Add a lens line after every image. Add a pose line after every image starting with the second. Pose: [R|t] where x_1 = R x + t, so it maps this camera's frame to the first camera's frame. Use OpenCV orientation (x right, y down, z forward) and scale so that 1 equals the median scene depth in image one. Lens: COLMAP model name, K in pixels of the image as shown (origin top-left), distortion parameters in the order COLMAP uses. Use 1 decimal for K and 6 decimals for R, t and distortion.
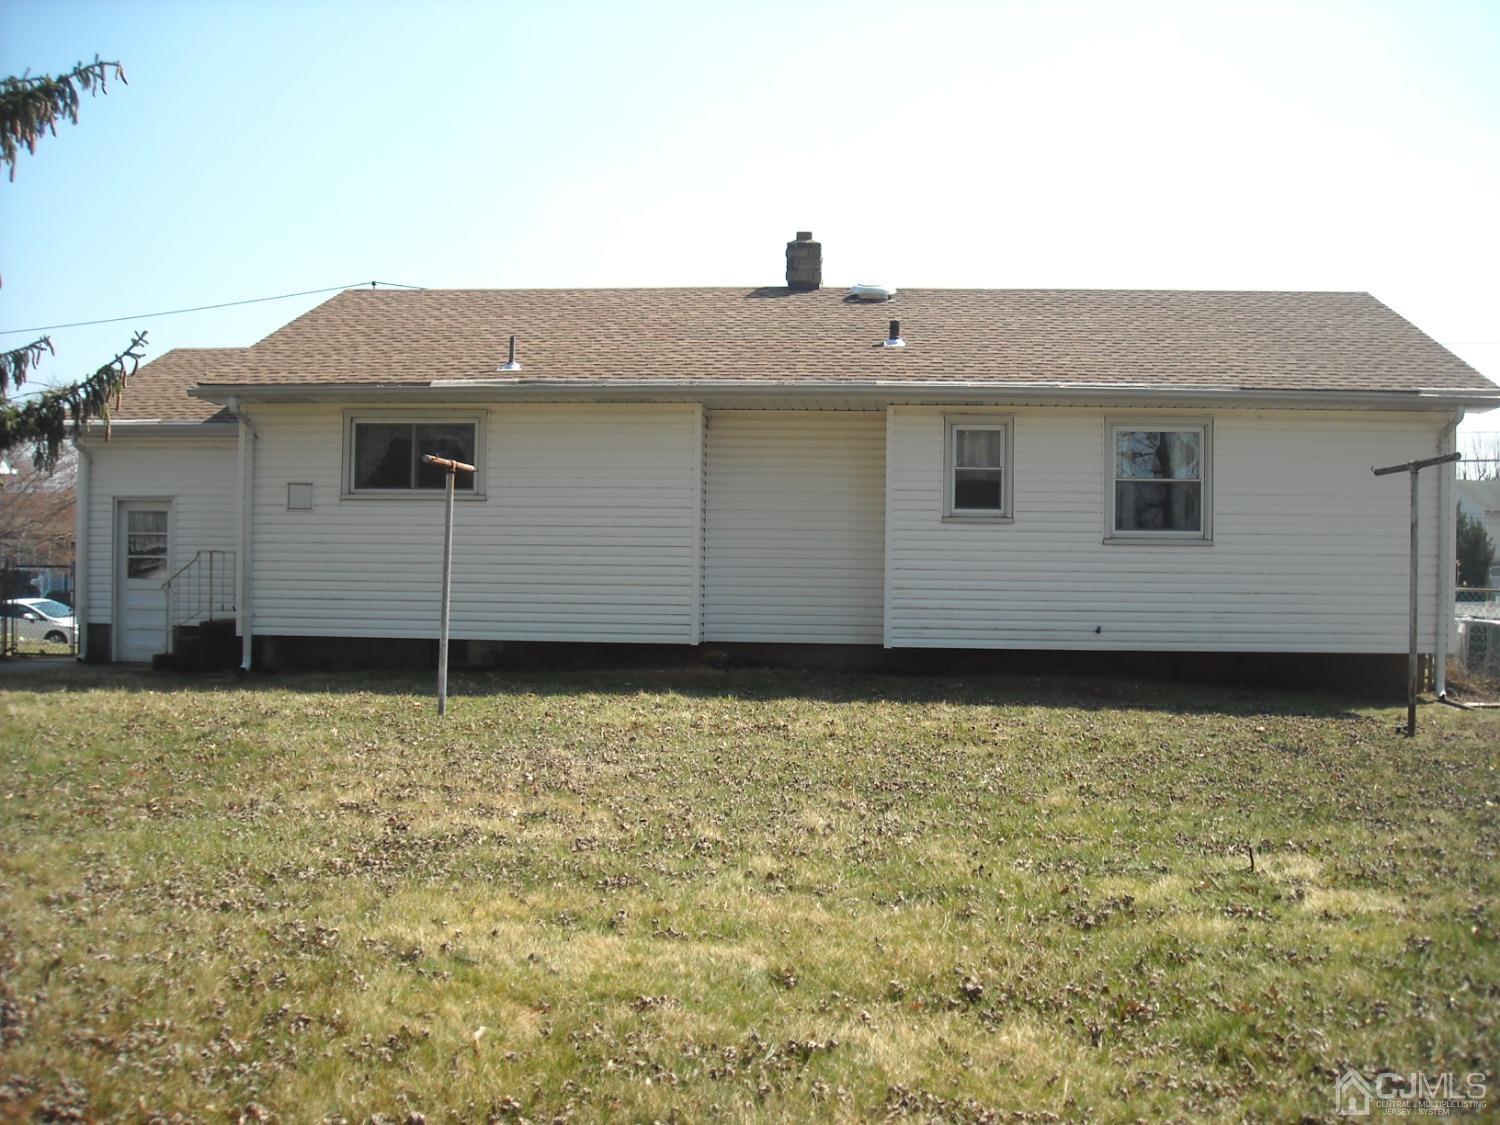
lens RADIAL K [[1498.1, 0, 778.1], [0, 1498.1, 571.5], [0, 0, 1]] dist [-0.196651, 0.118058]
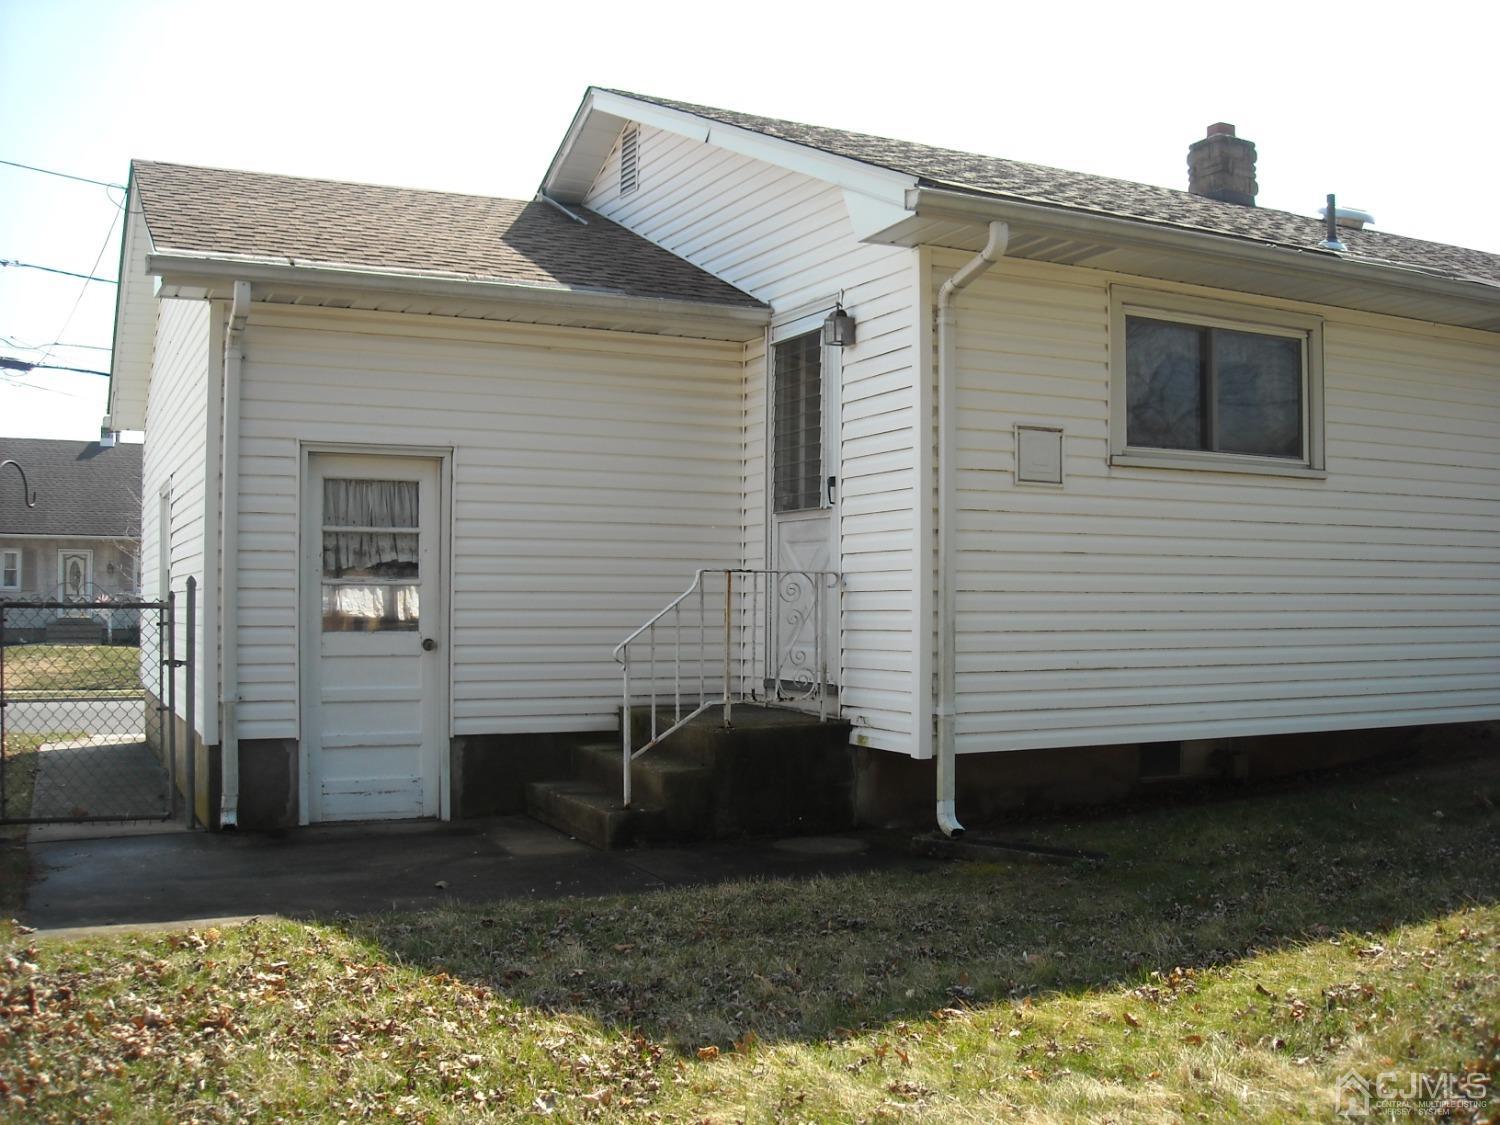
lens RADIAL K [[1498.1, 0, 778.1], [0, 1498.1, 571.5], [0, 0, 1]] dist [-0.196651, 0.118058]
pose [[0.858049, -0.000103, 0.513567, -0.645406], [0.006149, 0.999930, -0.010073, -0.009356], [-0.513530, 0.011801, 0.857990, 0.632404]]
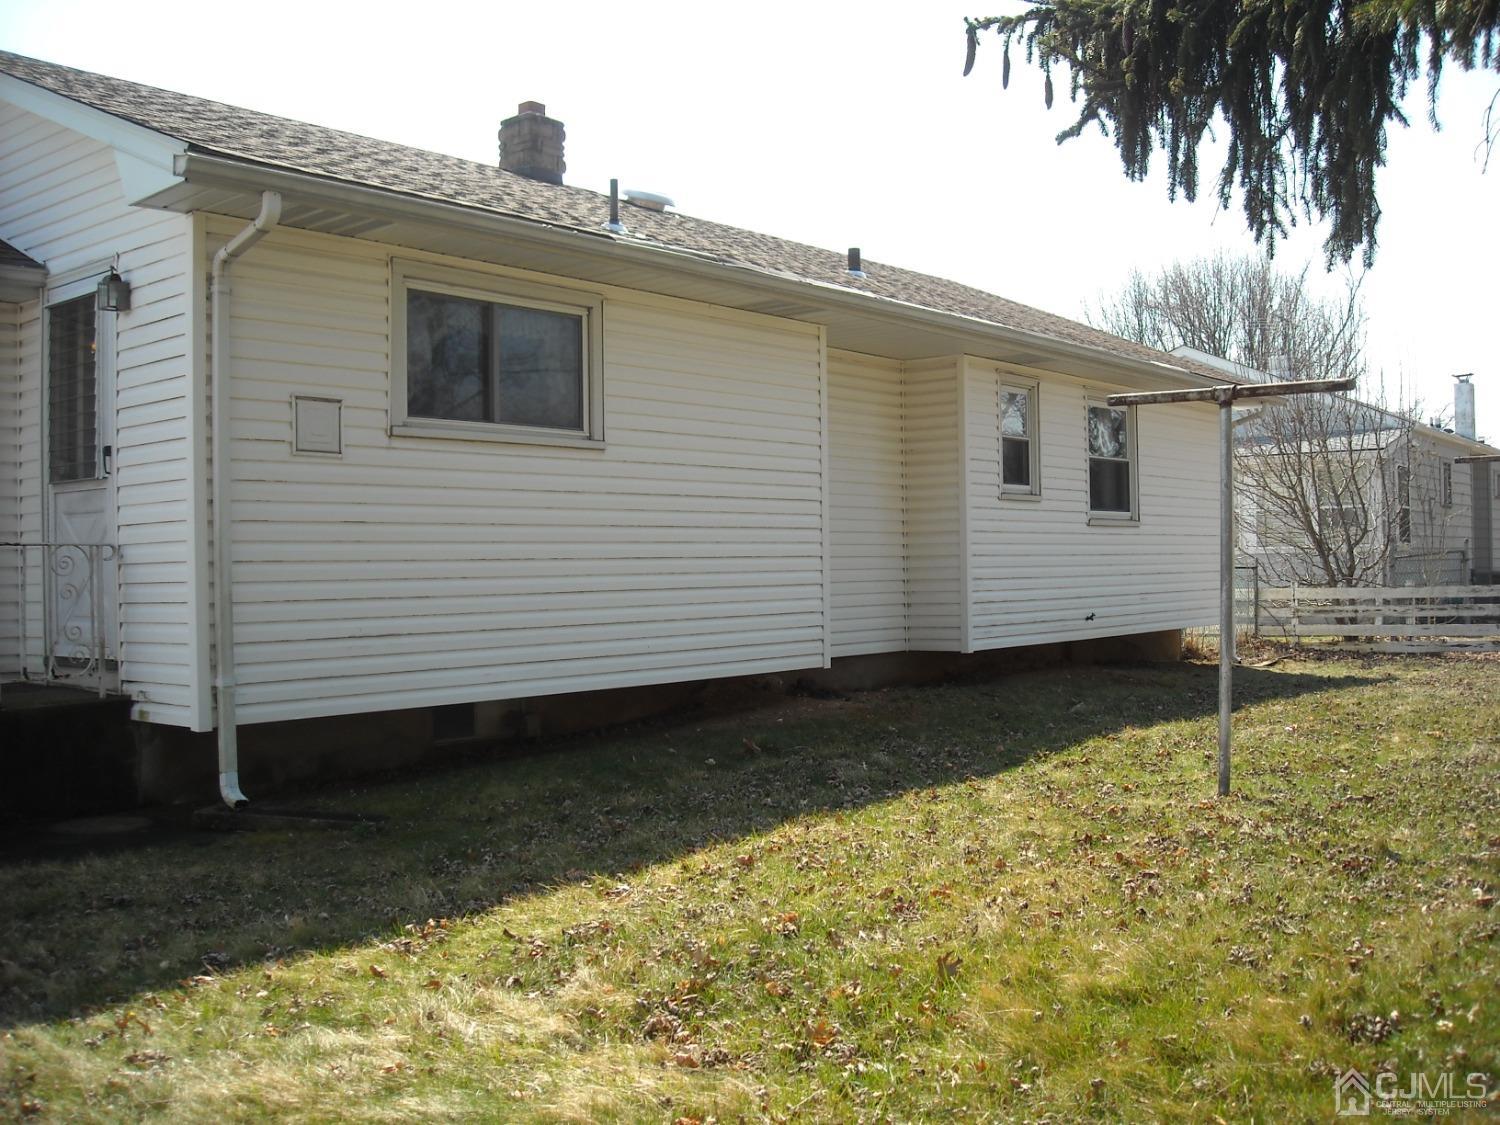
lens RADIAL K [[1498.1, 0, 778.1], [0, 1498.1, 571.5], [0, 0, 1]] dist [-0.196651, 0.118058]
pose [[0.561826, -0.025769, 0.826854, -0.638052], [0.019498, 0.999650, 0.017906, -0.009360], [-0.827026, 0.006062, 0.562132, 0.608870]]
